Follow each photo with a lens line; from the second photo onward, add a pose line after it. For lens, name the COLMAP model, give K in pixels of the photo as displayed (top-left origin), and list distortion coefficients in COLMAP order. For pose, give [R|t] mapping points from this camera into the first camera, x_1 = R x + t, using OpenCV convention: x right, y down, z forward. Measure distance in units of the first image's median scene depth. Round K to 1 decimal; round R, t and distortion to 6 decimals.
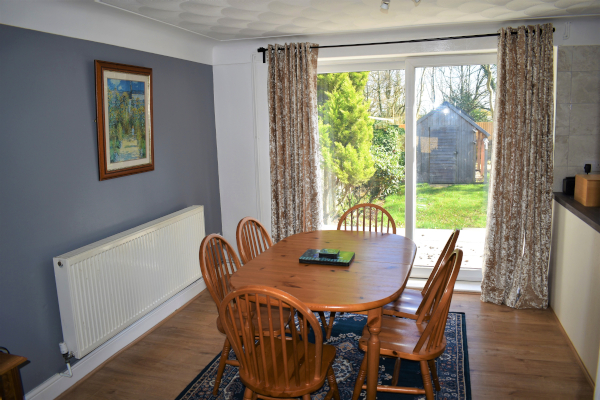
lens RADIAL K [[476.2, 0, 301.7], [0, 476.2, 199.9], [0, 0, 1]] dist [-0.104237, -0.001873]
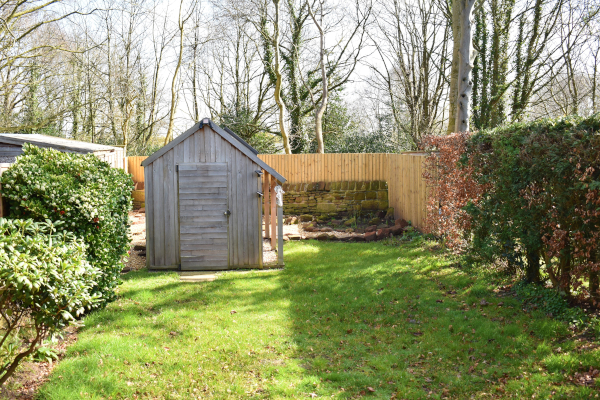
lens RADIAL K [[631.5, 0, 300.8], [0, 631.5, 198.8], [0, 0, 1]] dist [-0.006950, 0.000000]
pose [[0.912318, -0.006360, 0.409433, 0.057547], [0.039774, 0.996528, -0.073149, -0.032109], [-0.407546, 0.083020, 0.909403, 0.162161]]
